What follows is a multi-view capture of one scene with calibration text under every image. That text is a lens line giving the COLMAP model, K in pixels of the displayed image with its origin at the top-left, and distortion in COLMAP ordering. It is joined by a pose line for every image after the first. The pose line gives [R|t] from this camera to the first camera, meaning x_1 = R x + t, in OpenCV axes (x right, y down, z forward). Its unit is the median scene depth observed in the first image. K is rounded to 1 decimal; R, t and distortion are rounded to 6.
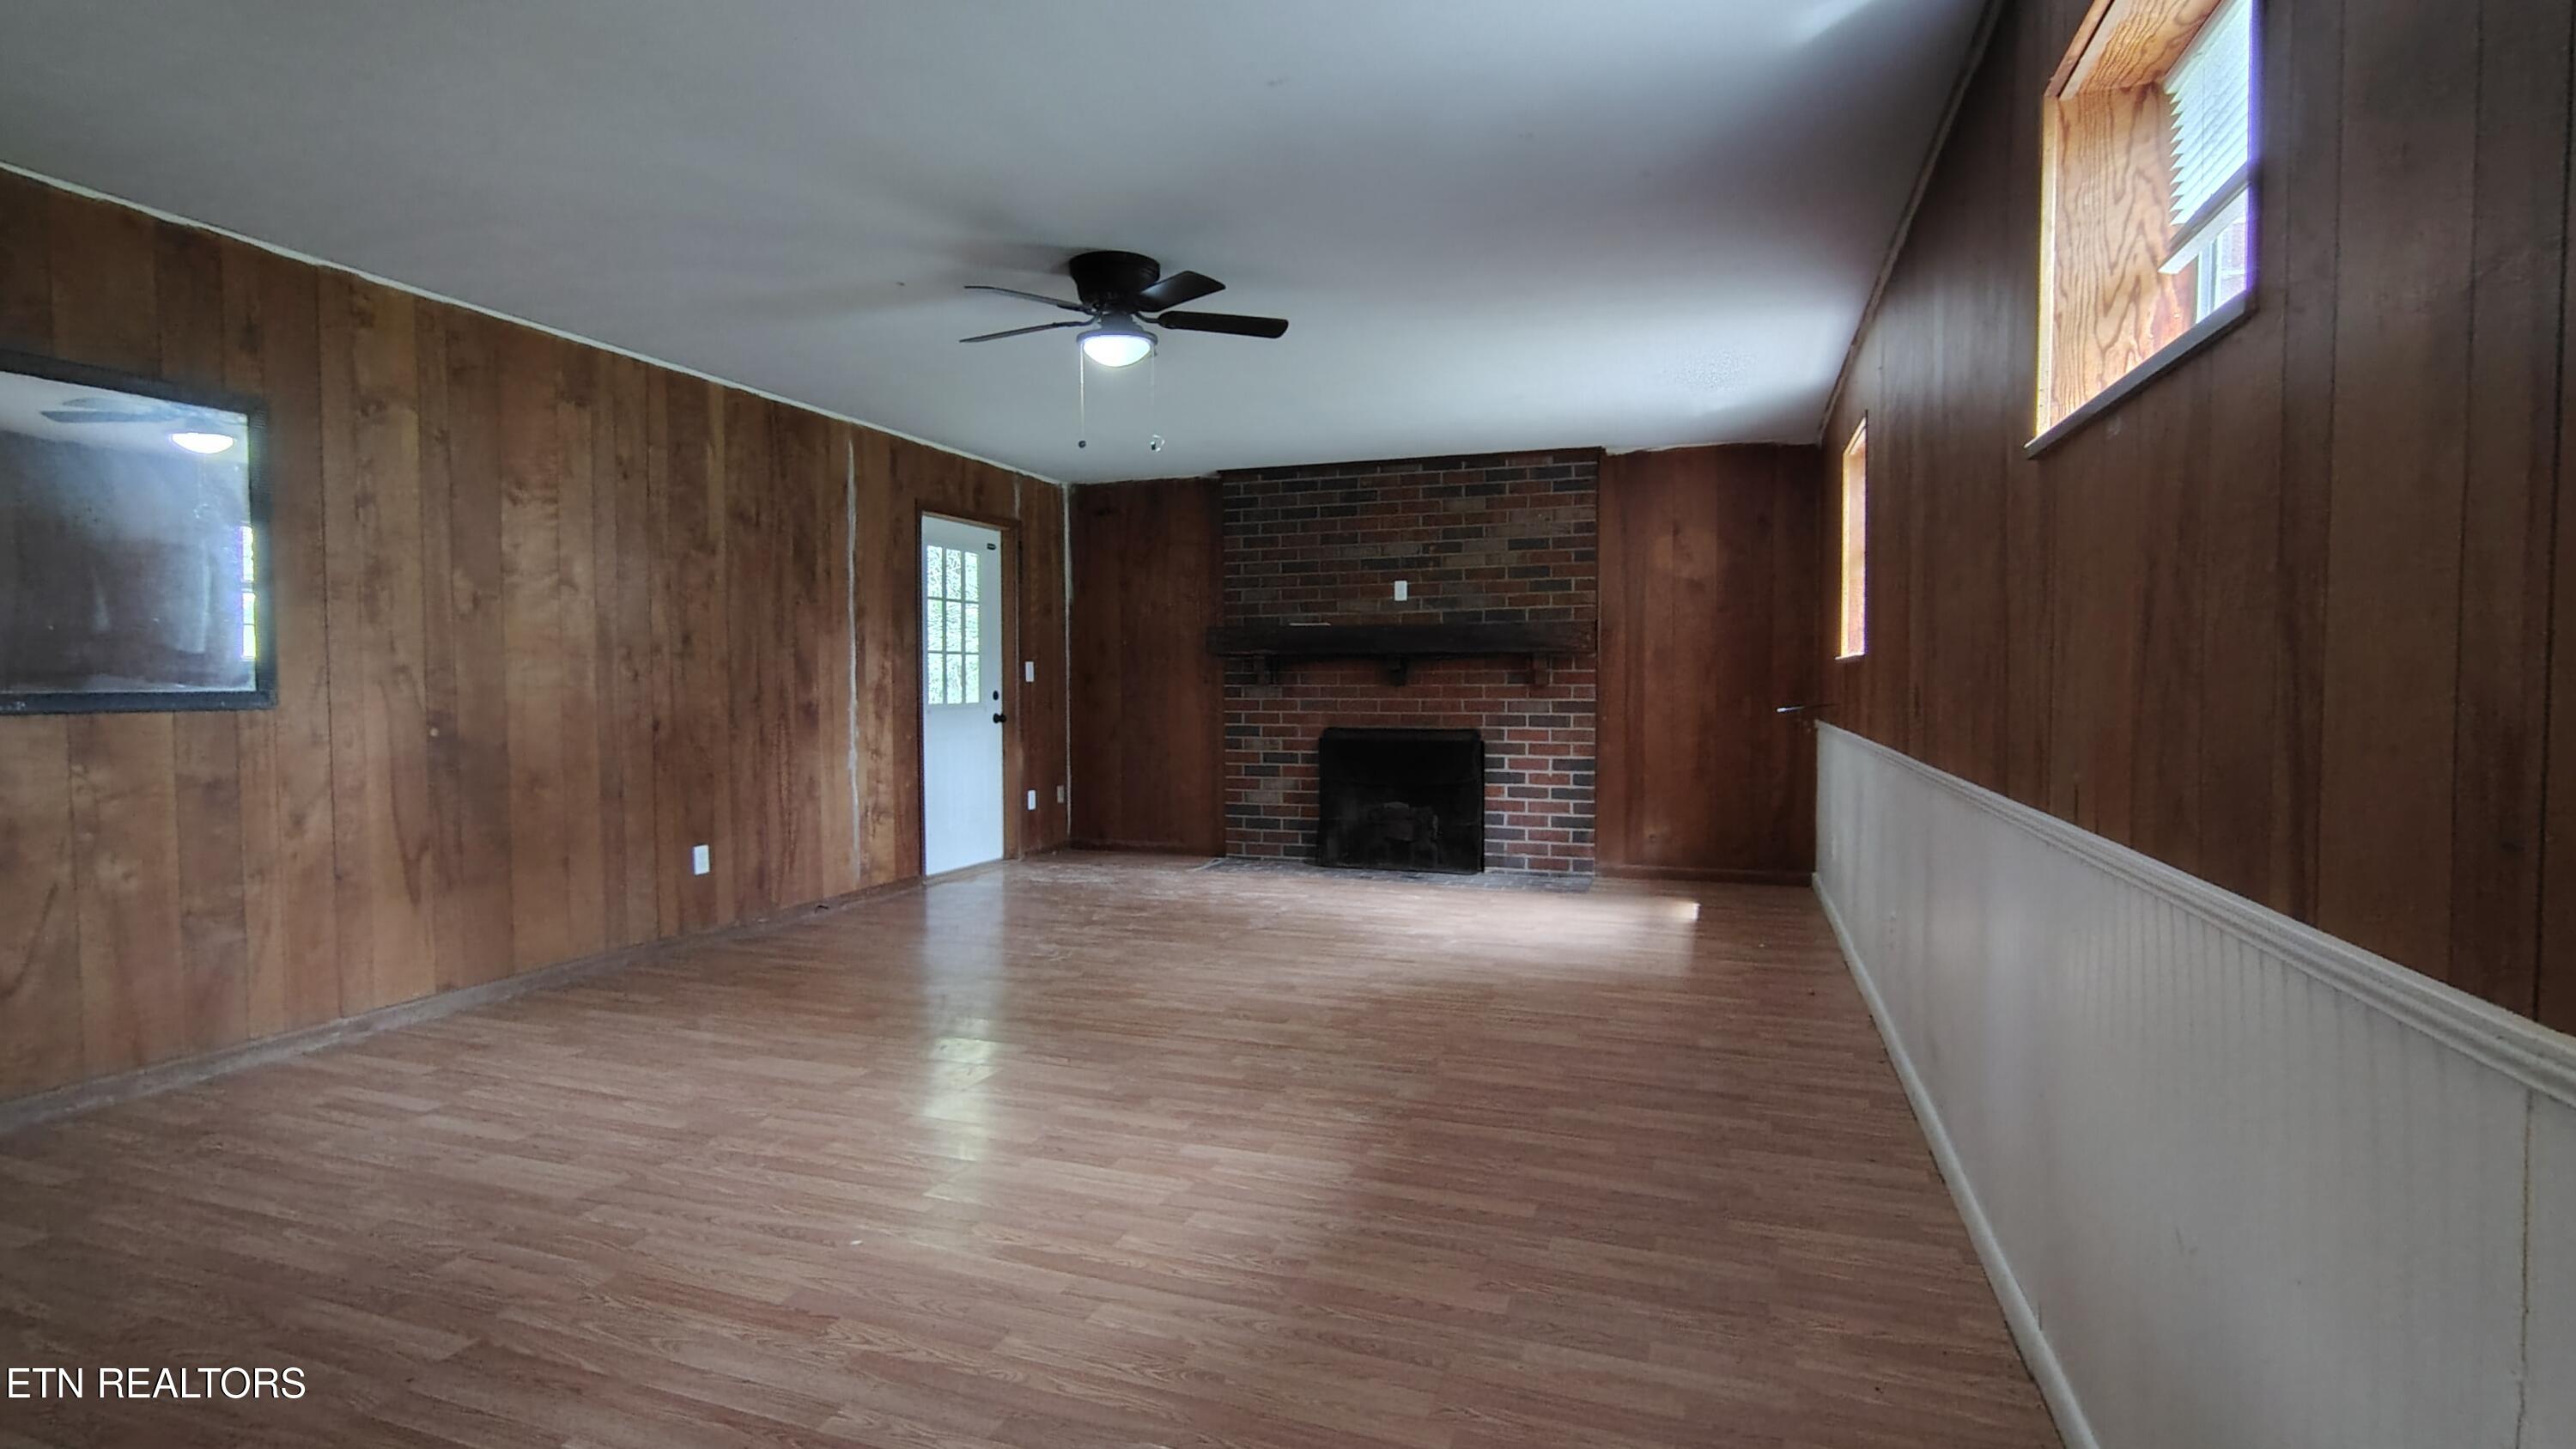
lens RADIAL K [[1208.3, 0, 1277.3], [0, 1208.3, 722.9], [0, 0, 1]] dist [-0.011987, 0.001976]
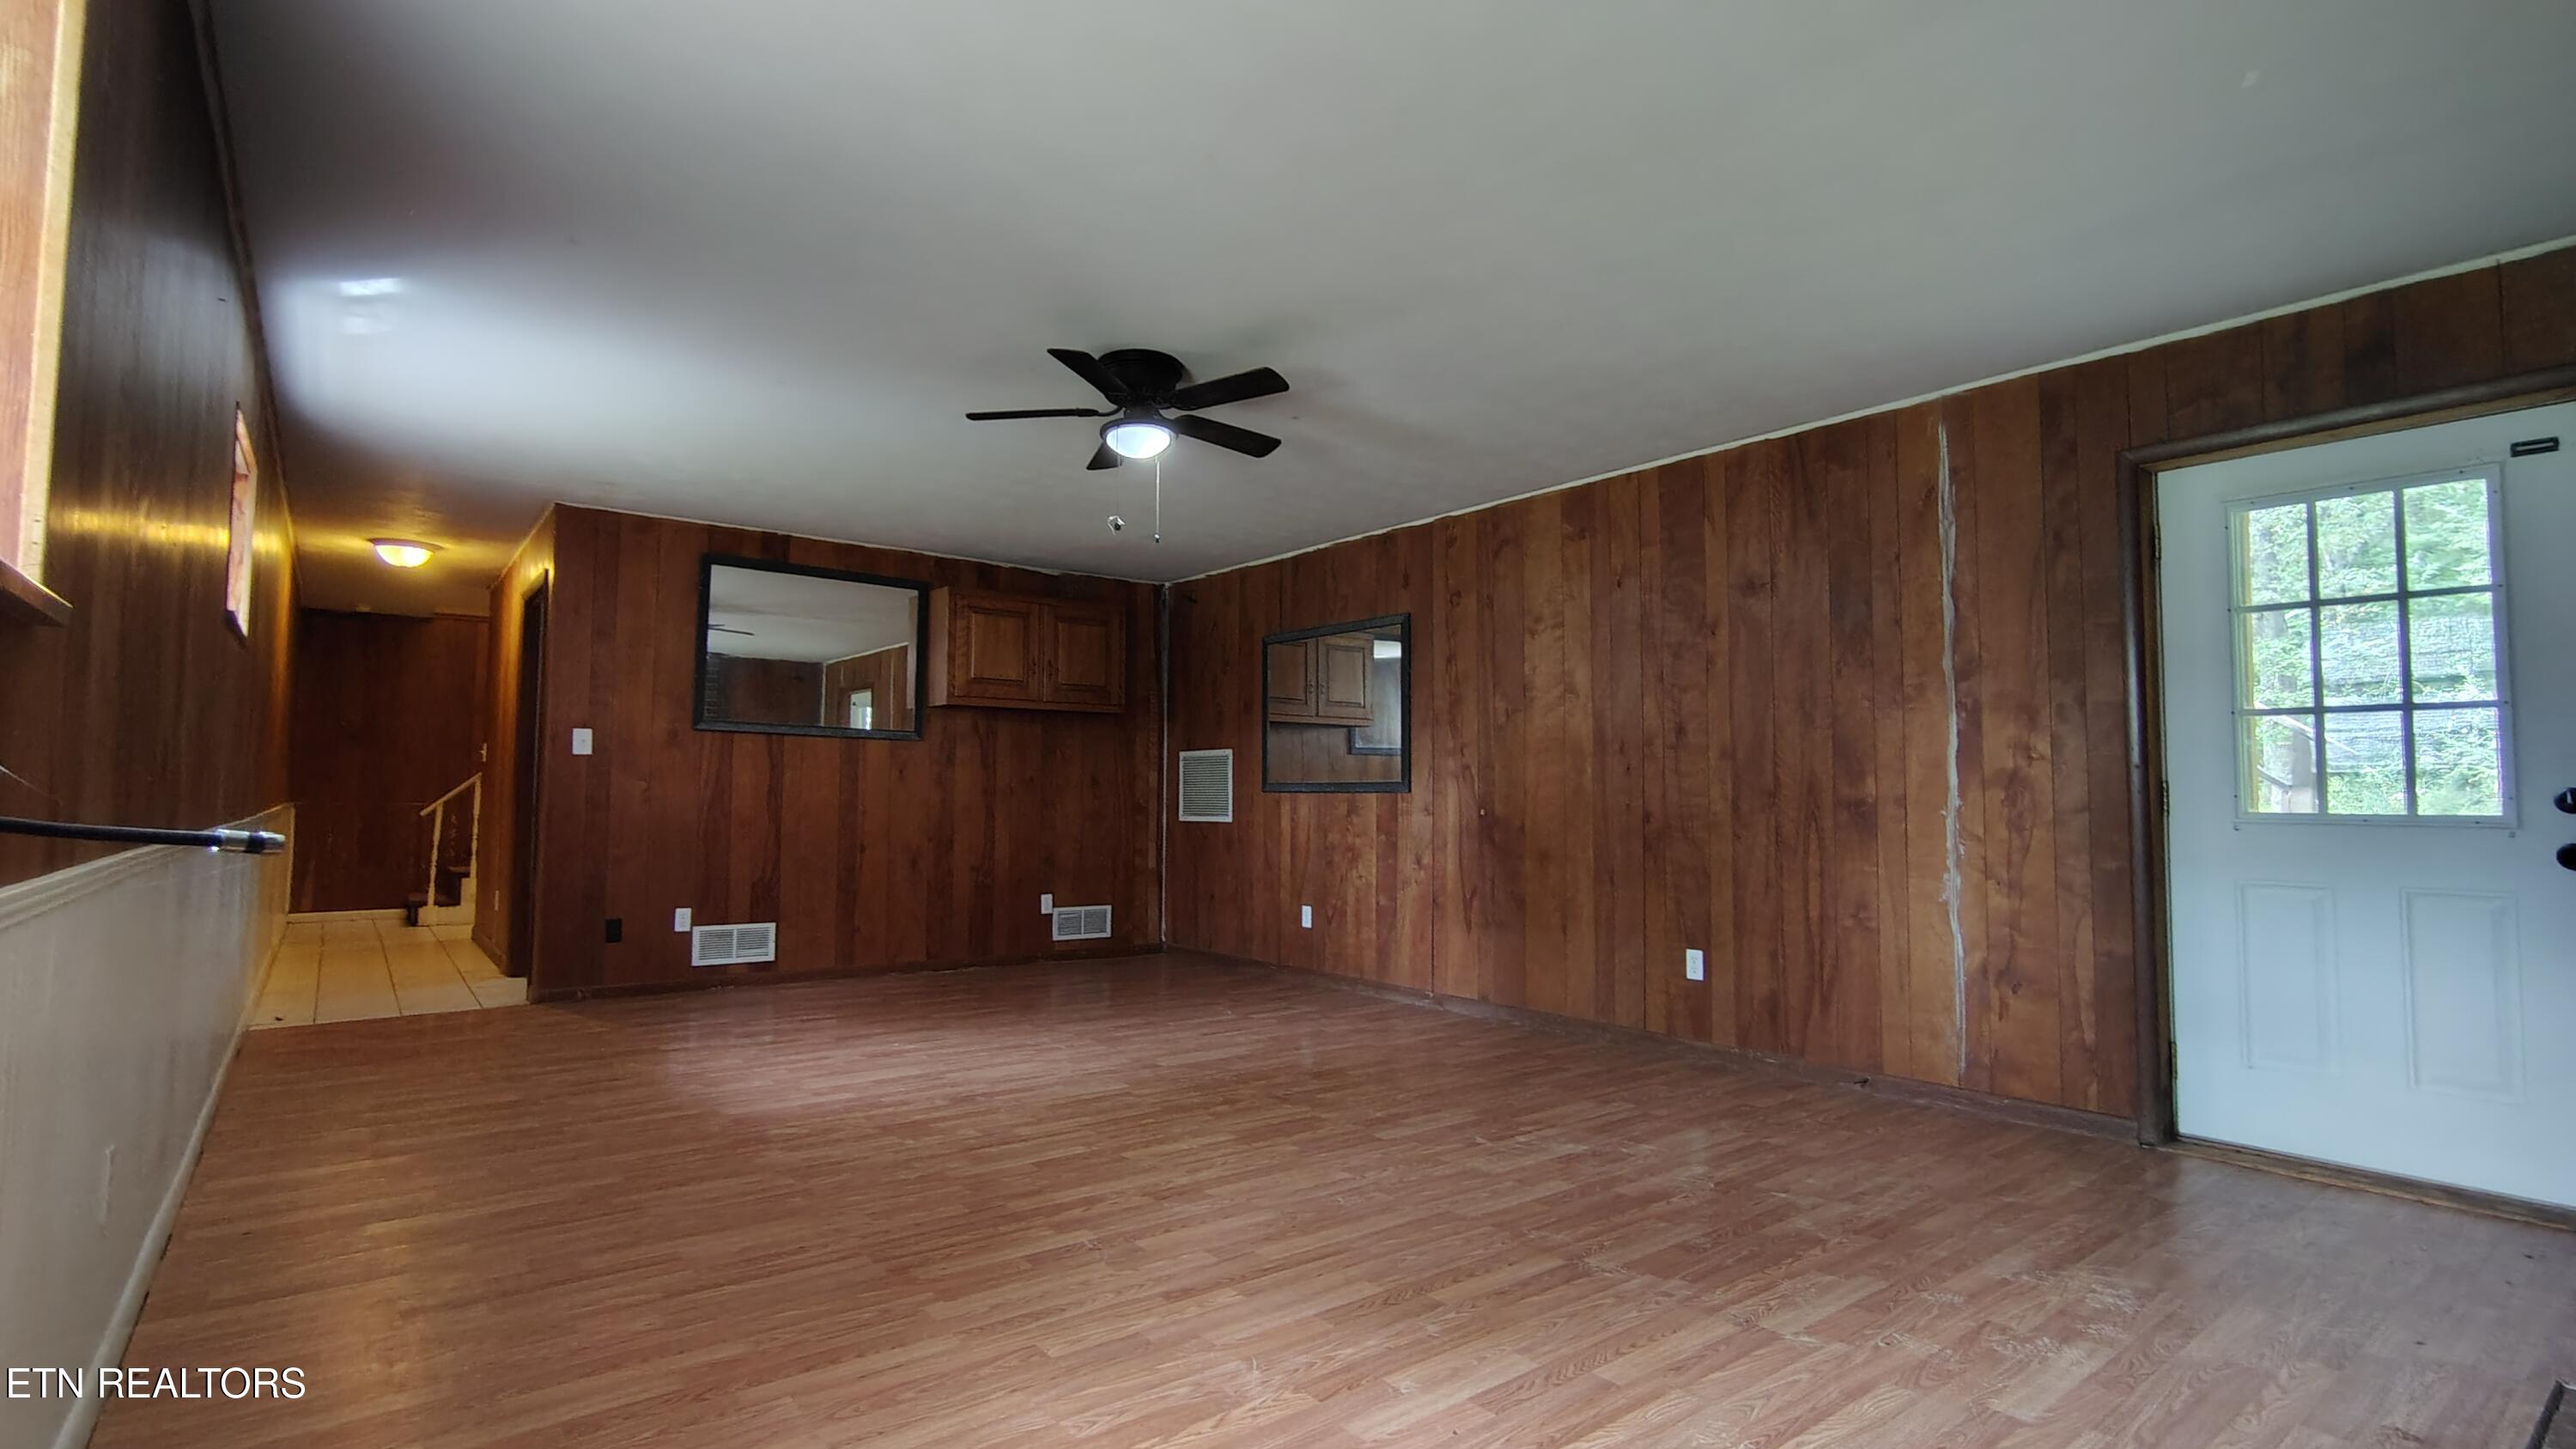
lens RADIAL K [[1208.3, 0, 1277.5], [0, 1208.3, 715.4], [0, 0, 1]] dist [-0.011987, 0.001976]
pose [[-0.527397, -0.060638, -0.847452, 0.552133], [-0.037421, 0.998140, -0.048131, -0.024654], [0.848794, 0.006329, -0.528685, 1.357941]]
